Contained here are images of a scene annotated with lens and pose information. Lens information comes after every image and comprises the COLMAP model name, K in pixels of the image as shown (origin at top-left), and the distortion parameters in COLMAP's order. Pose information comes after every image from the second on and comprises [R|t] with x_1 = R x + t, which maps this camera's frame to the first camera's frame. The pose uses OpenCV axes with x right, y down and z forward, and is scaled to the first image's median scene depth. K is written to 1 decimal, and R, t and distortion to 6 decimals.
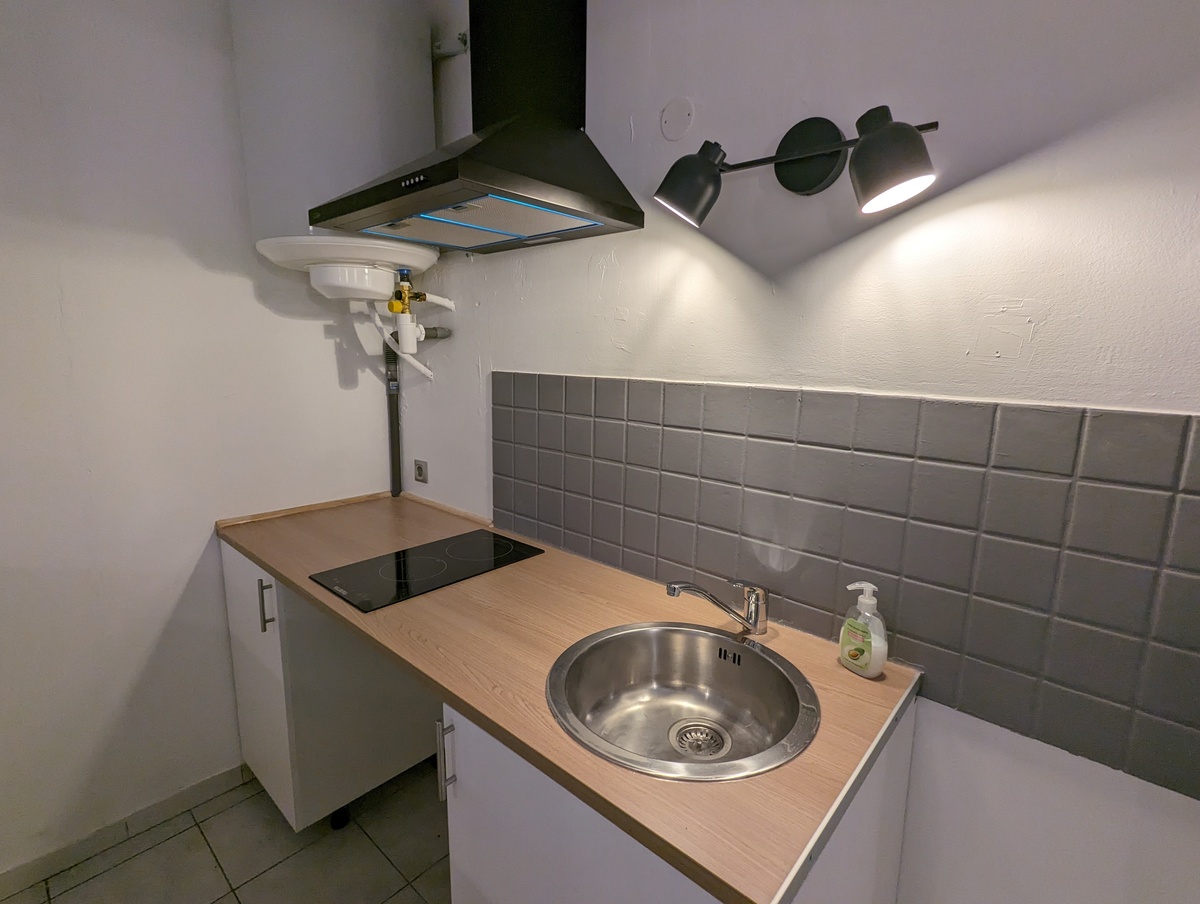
lens RADIAL K [[569.5, 0, 605.5], [0, 569.5, 453.7], [0, 0, 1]] dist [-0.000347, 0.000860]
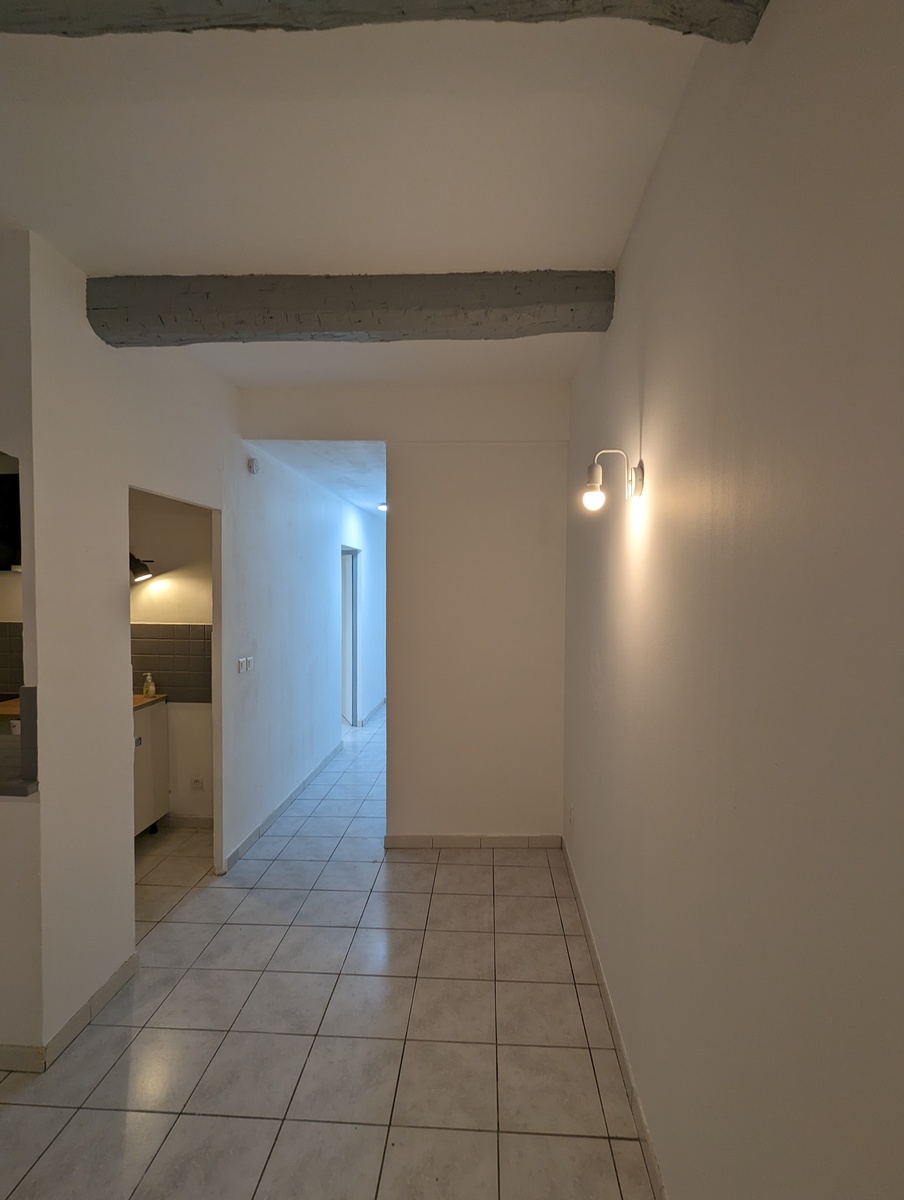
lens RADIAL K [[569.5, 0, 450.8], [0, 569.5, 599.5], [0, 0, 1]] dist [-0.000347, 0.000860]
pose [[0.791016, -0.030909, 0.611014, -0.153948], [0.121633, 0.986731, -0.107551, 0.247008], [-0.599582, 0.159394, 0.784280, -2.018564]]
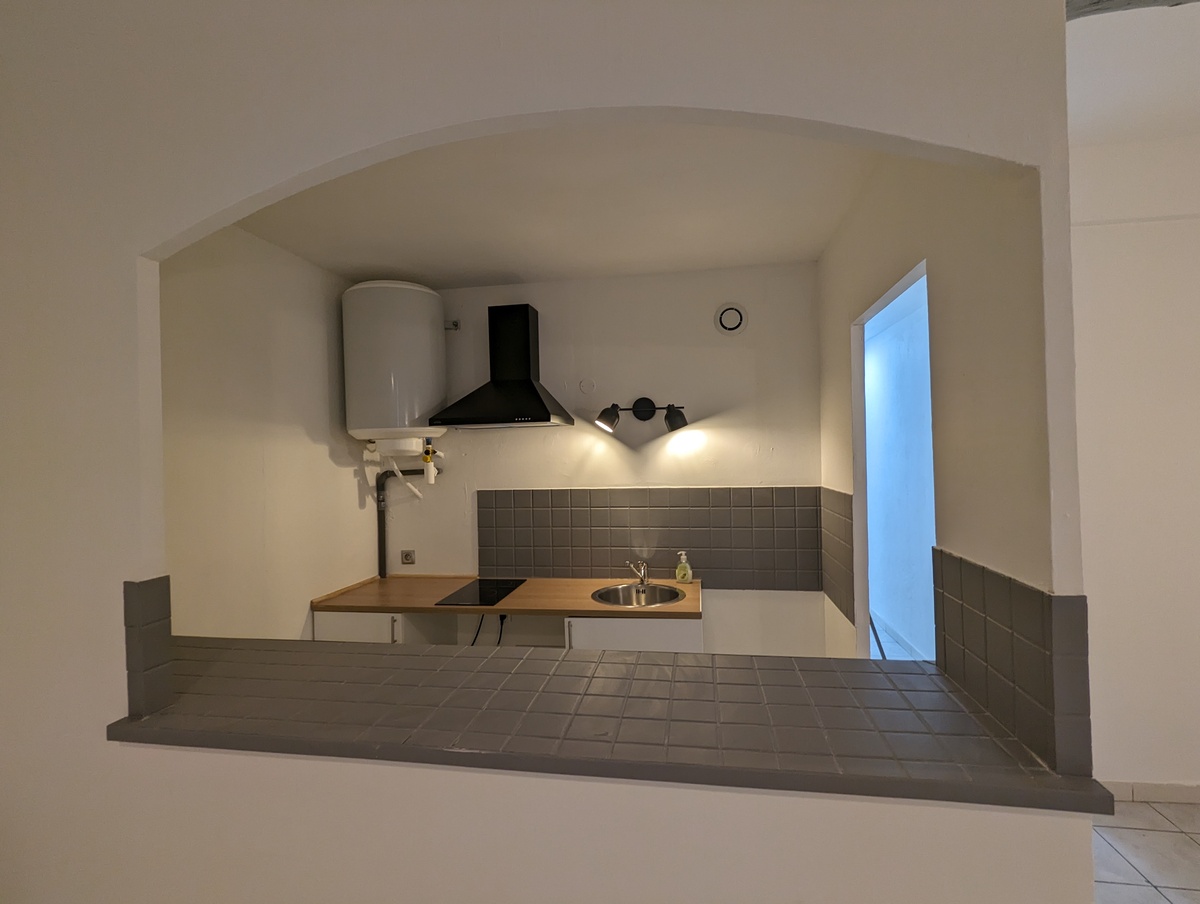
lens RADIAL K [[569.5, 0, 597.9], [0, 569.5, 454.3], [0, 0, 1]] dist [-0.000347, 0.000860]
pose [[0.851956, -0.040968, 0.522008, -0.888343], [0.133069, 0.981144, -0.140178, 0.056056], [-0.506422, 0.188888, 0.841343, -0.836322]]
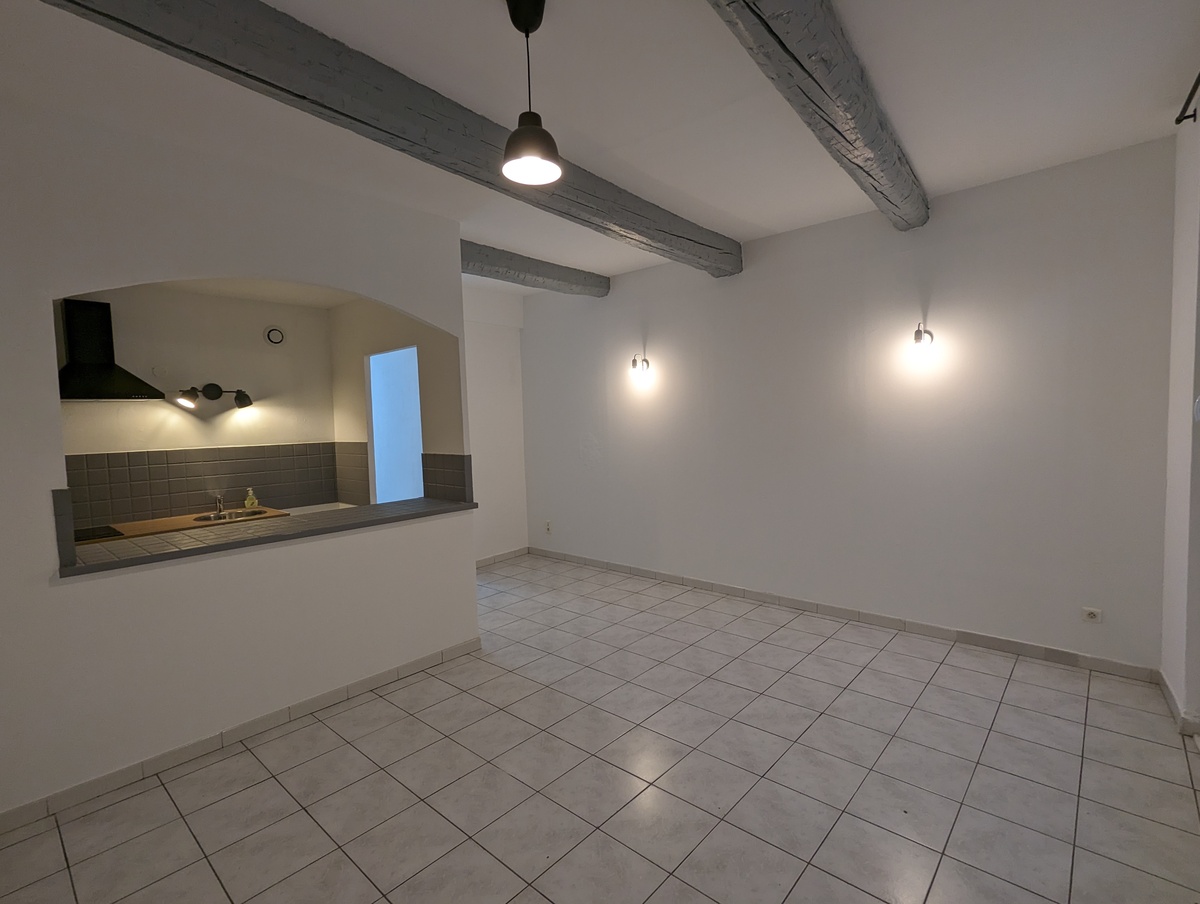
lens RADIAL K [[569.5, 0, 597.6], [0, 569.5, 458.1], [0, 0, 1]] dist [-0.000347, 0.000860]
pose [[0.007678, -0.093410, 0.995598, -2.423668], [0.205169, 0.974593, 0.089857, 0.097896], [-0.978696, 0.203576, 0.026648, -1.121588]]
